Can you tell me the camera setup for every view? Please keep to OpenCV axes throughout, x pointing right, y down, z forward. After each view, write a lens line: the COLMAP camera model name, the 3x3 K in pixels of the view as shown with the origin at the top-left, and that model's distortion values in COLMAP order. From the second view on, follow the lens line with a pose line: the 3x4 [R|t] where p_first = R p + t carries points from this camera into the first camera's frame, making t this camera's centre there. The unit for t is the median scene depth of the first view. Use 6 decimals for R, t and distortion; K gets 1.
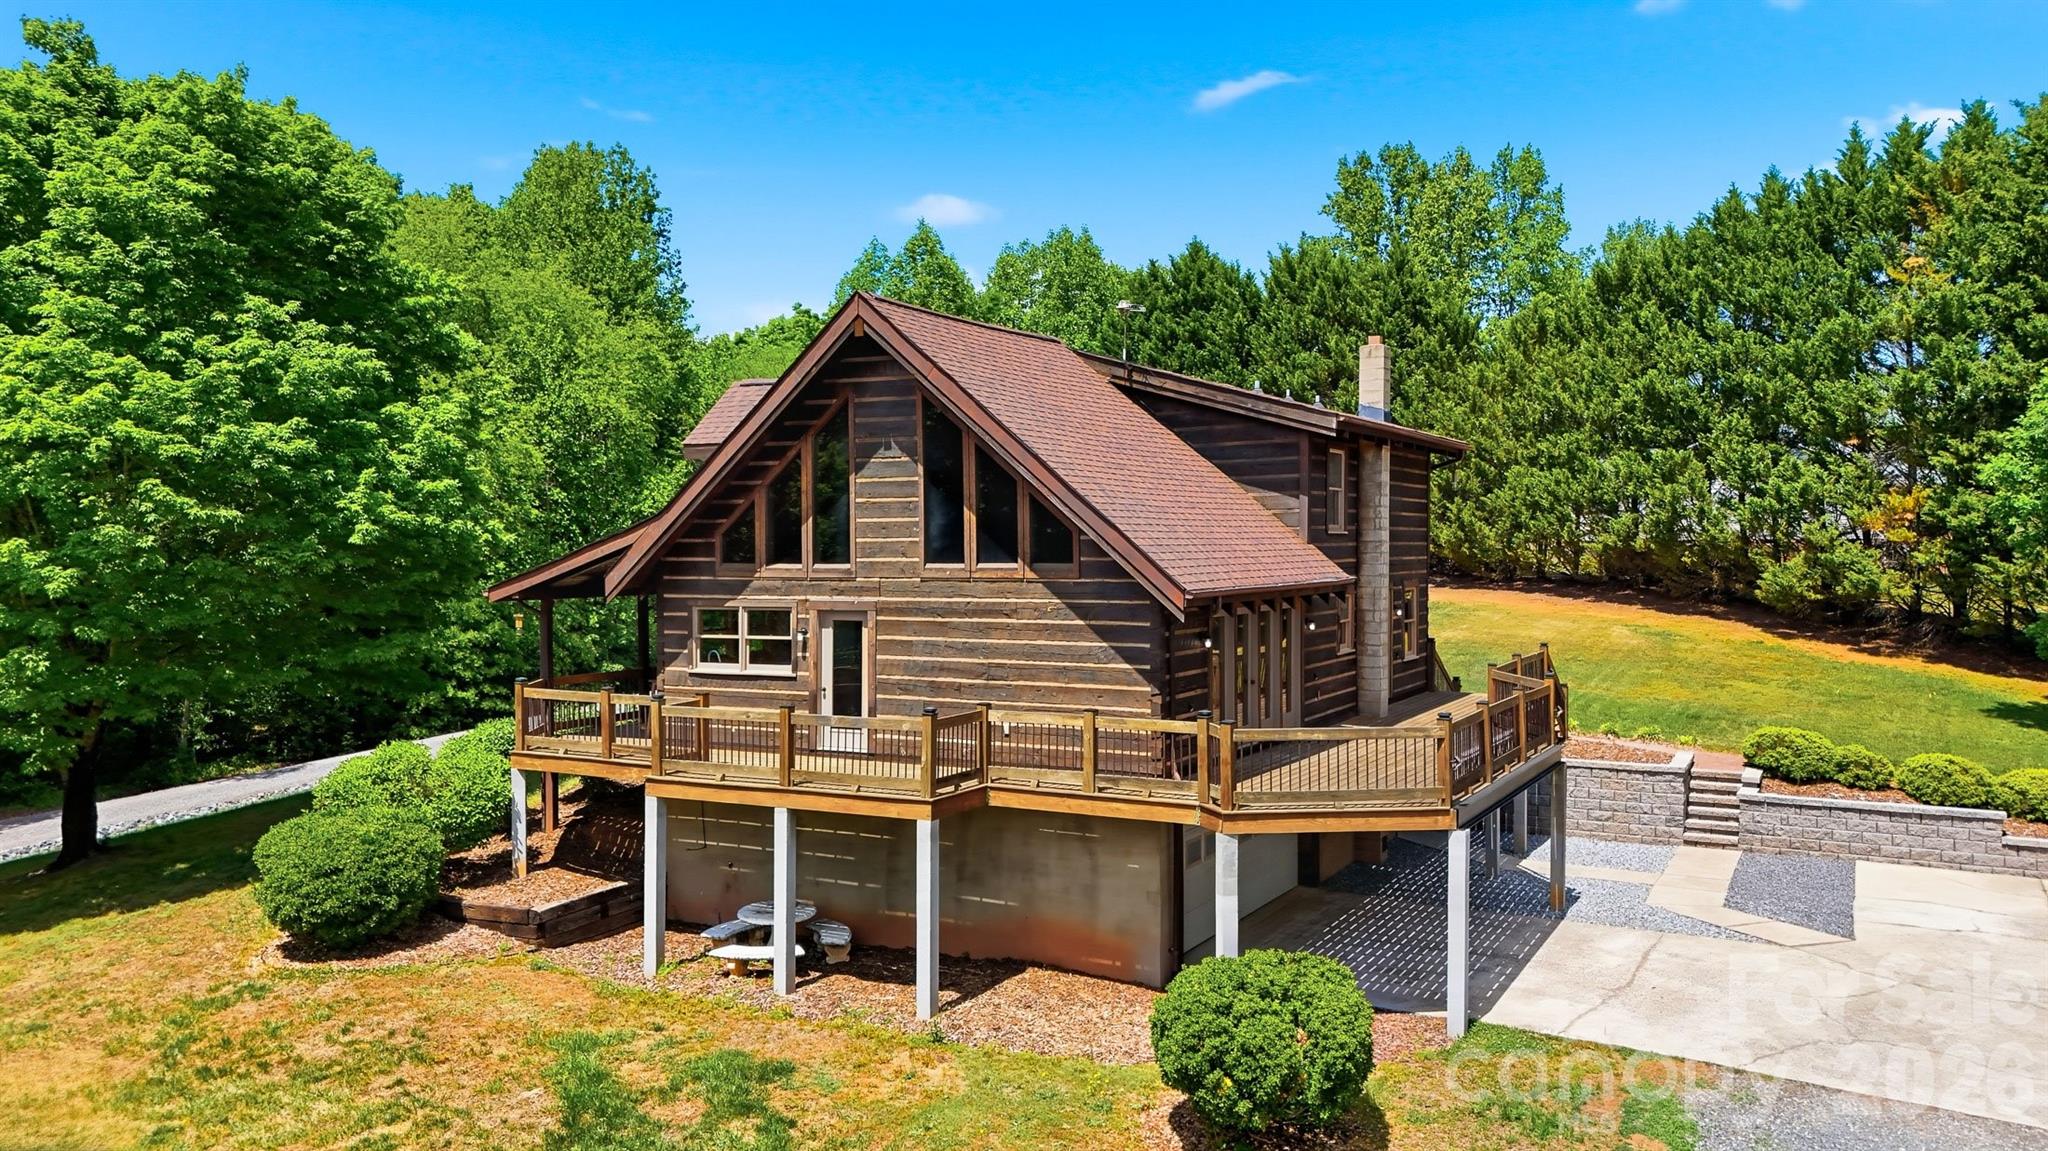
lens RADIAL K [[1514.6, 0, 1029.9], [0, 1514.6, 547.0], [0, 0, 1]] dist [0.097941, -0.116317]
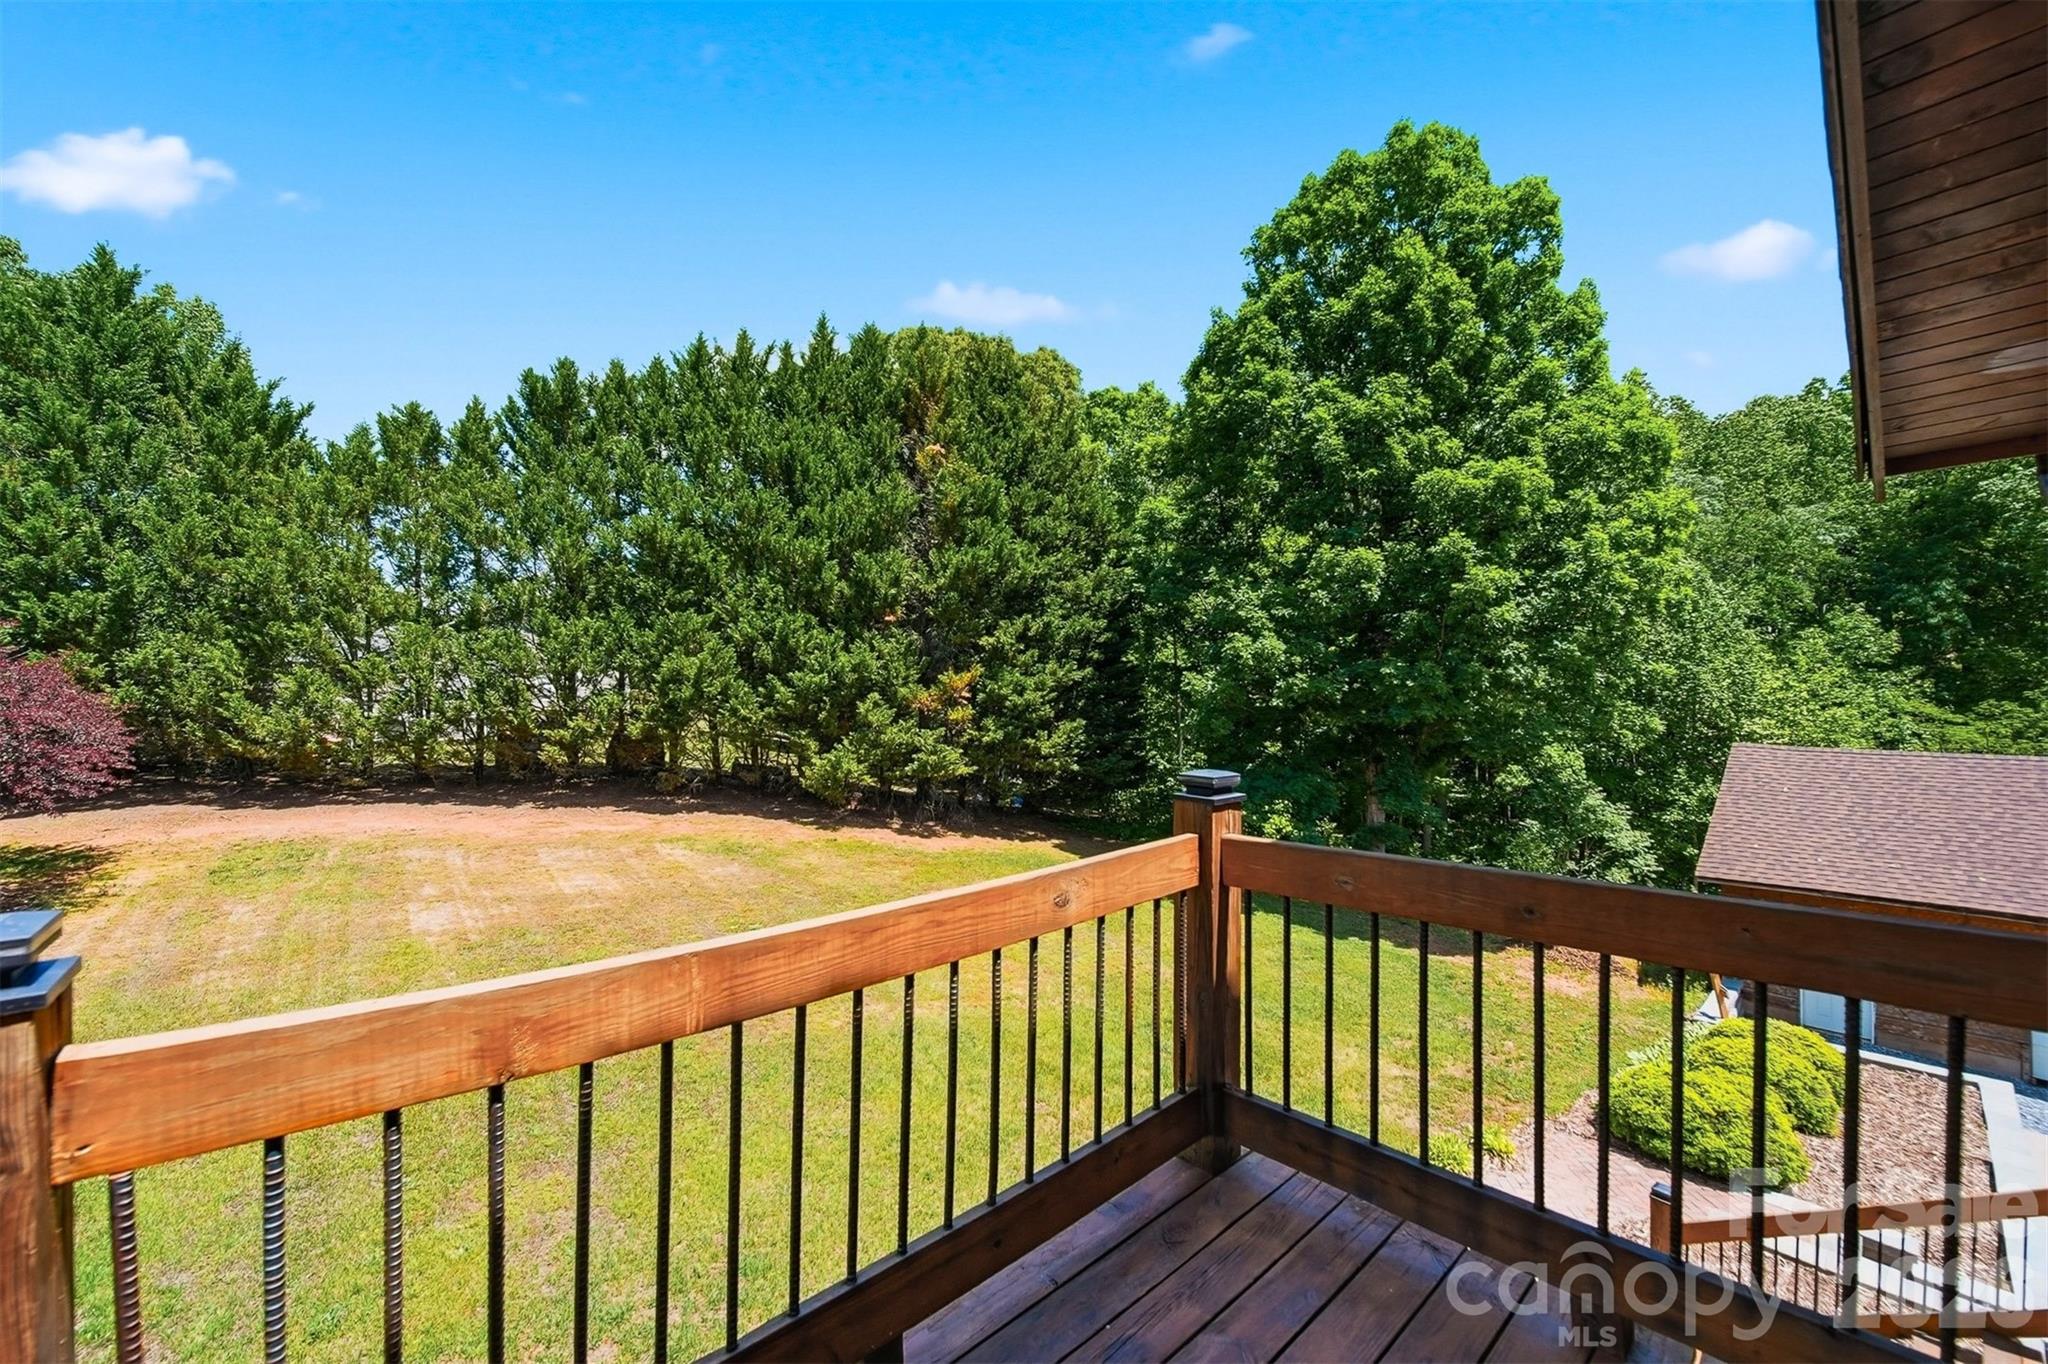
lens RADIAL K [[806.0, 0, 1019.8], [0, 806.0, 676.2], [0, 0, 1]] dist [-0.008337, 0.000210]
pose [[0.338114, 0.012198, 0.941026, 0.089990], [0.015890, 0.999699, -0.018668, -0.022966], [-0.940971, 0.021265, 0.337818, 0.819703]]
